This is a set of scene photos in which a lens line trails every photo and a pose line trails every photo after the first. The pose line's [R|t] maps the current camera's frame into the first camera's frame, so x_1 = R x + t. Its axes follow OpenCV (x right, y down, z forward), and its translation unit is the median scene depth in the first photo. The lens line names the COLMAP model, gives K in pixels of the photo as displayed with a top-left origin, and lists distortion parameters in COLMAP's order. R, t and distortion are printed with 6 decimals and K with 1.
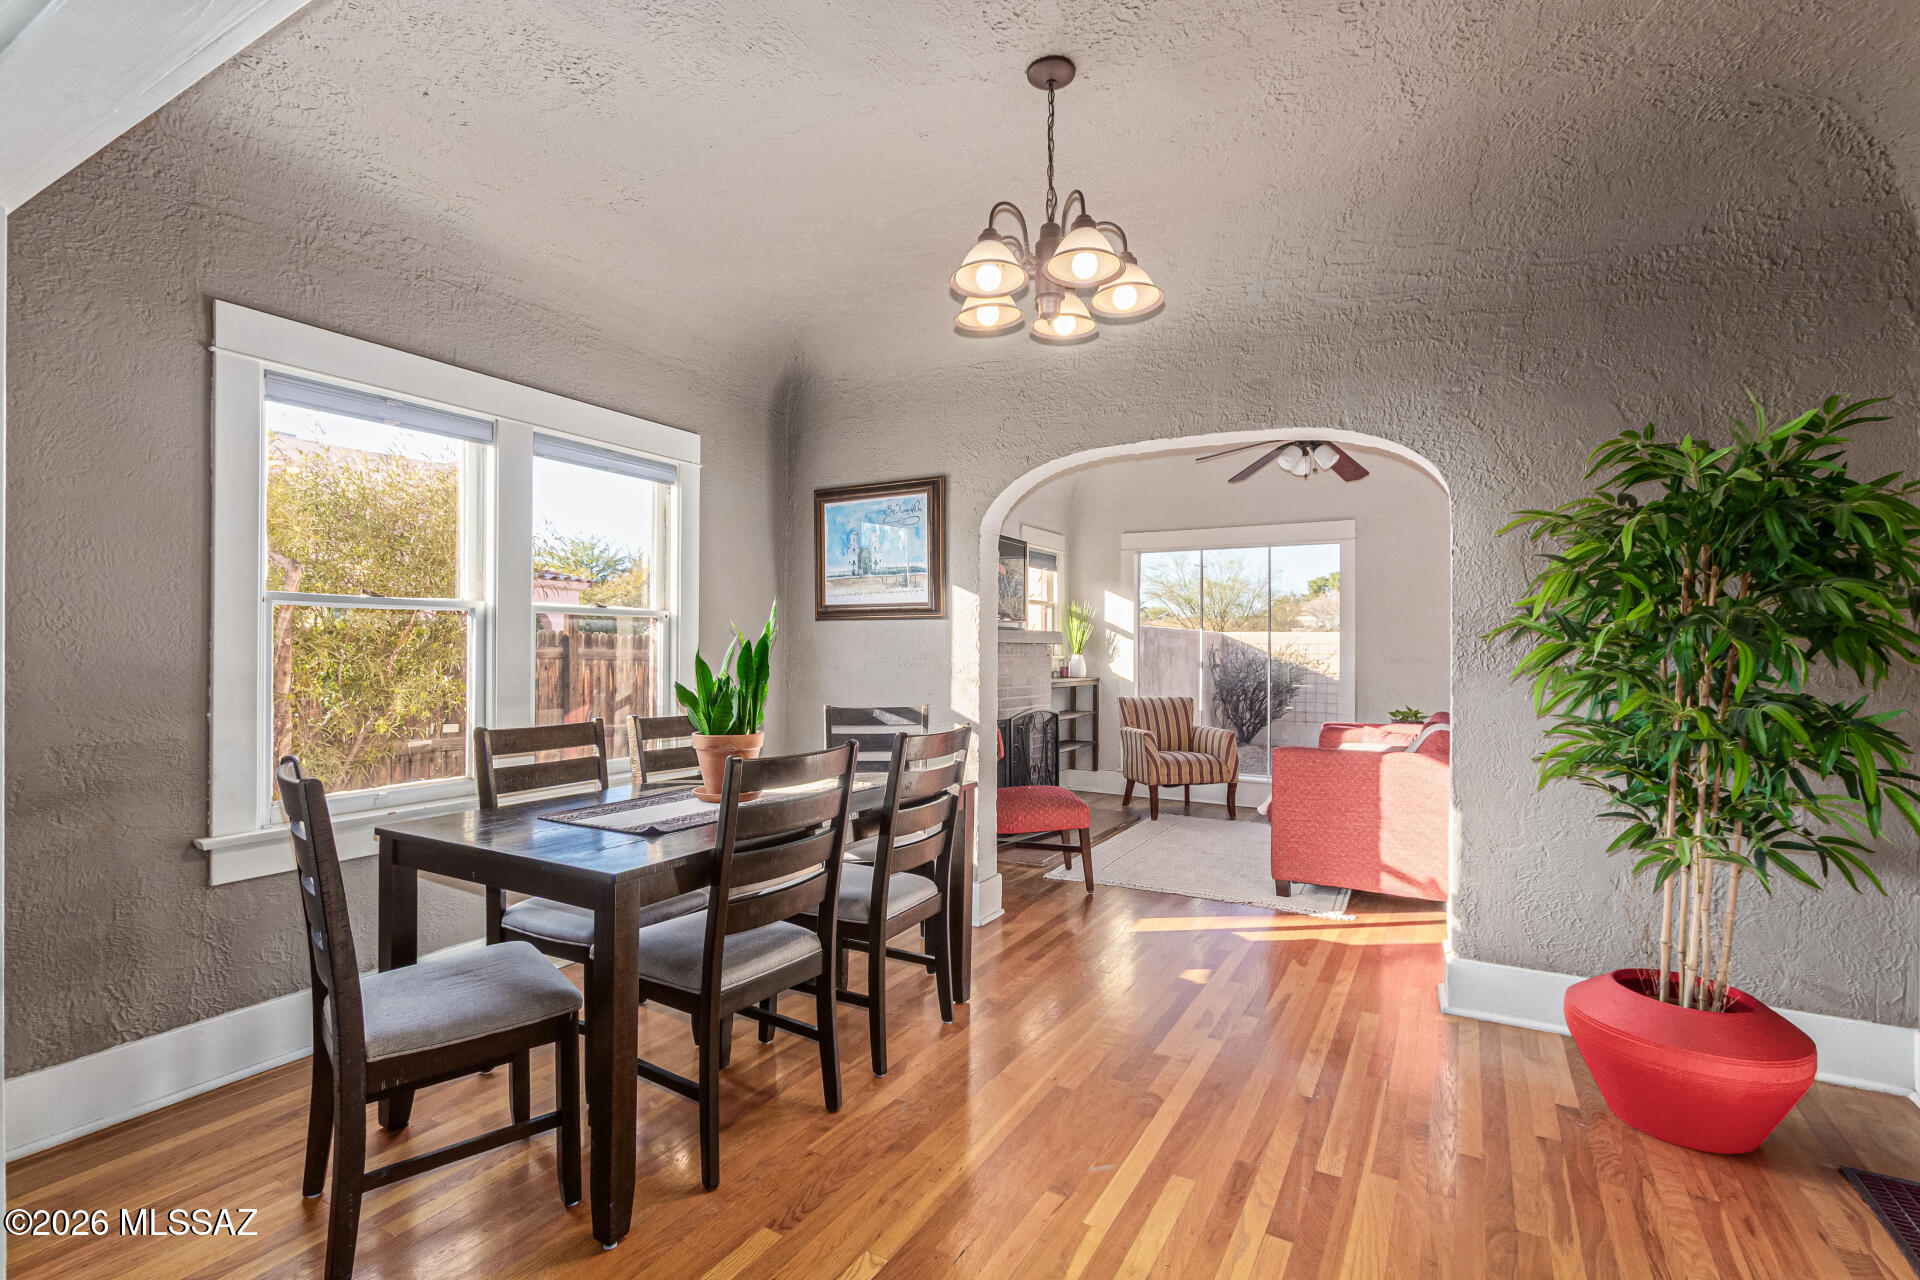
lens RADIAL K [[880.0, 0, 960.8], [0, 880.0, 645.4], [0, 0, 1]] dist [-0.001704, -0.000683]
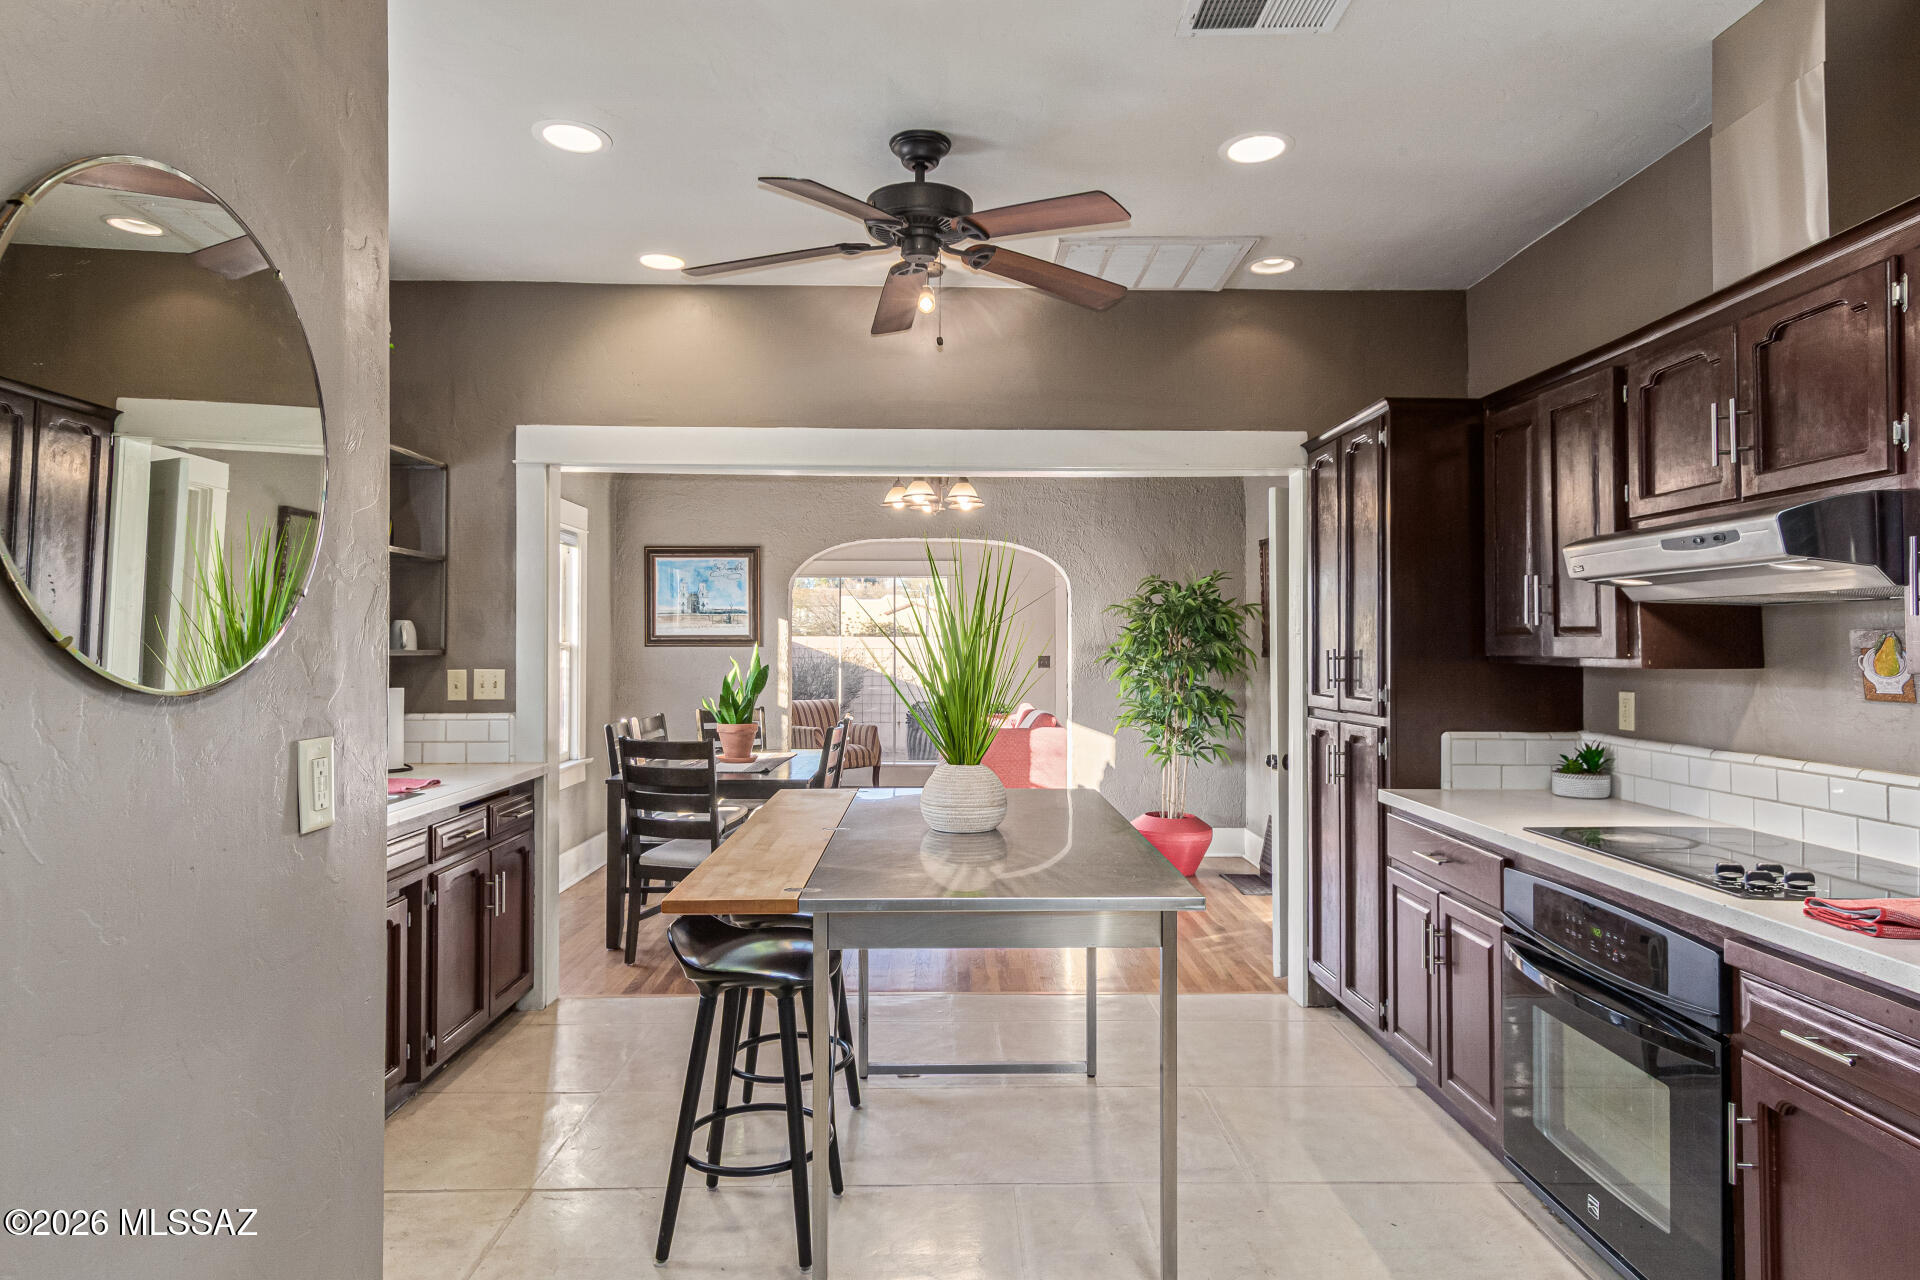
lens RADIAL K [[1117.3, 0, 964.4], [0, 1117.3, 634.8], [0, 0, 1]] dist [0.007435, 0.001935]
pose [[0.856211, 0.000553, 0.516626, -0.686496], [0.001884, 0.999989, -0.004193, -0.042174], [-0.516623, 0.004563, 0.856201, -0.734762]]
